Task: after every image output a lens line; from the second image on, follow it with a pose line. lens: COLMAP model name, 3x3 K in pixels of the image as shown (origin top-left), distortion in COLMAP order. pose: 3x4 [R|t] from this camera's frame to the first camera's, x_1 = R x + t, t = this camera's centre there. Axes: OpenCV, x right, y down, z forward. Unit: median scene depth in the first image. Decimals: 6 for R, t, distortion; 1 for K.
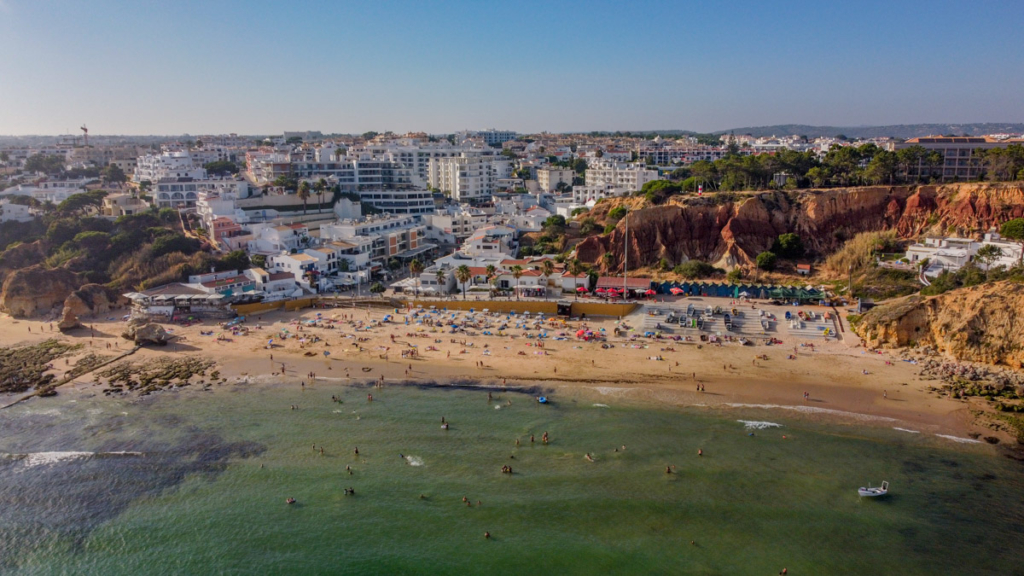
lens RADIAL K [[778.4, 0, 511.6], [0, 778.4, 294.3], [0, 0, 1]] dist [-0.005413, -0.006013]
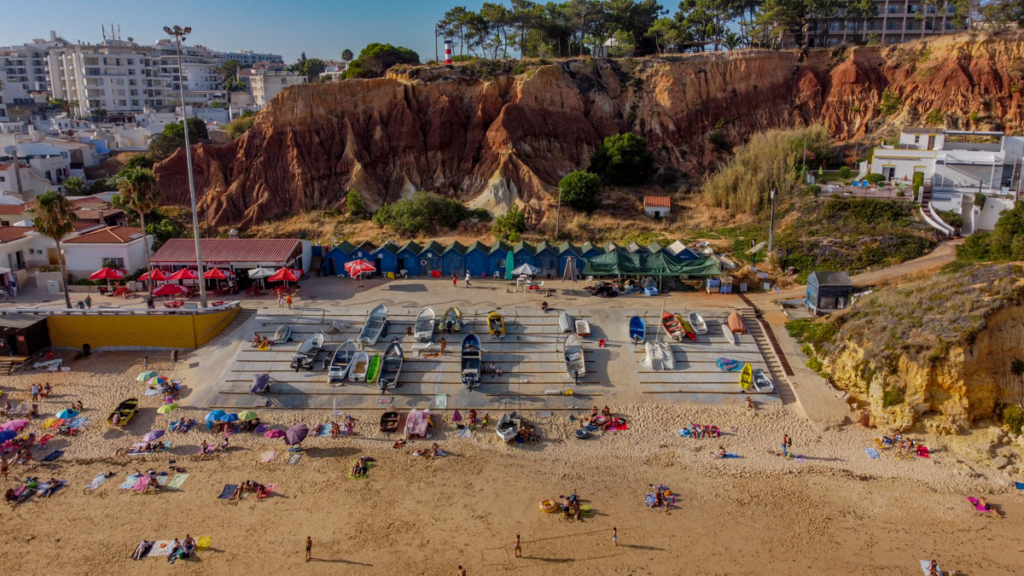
lens RADIAL K [[778.4, 0, 511.6], [0, 778.4, 294.3], [0, 0, 1]] dist [-0.005413, -0.006013]
pose [[0.976527, -0.049523, 0.209625, 0.193454], [0.038325, 0.997630, 0.057150, -0.010055], [-0.211959, -0.047775, 0.976110, 0.570966]]
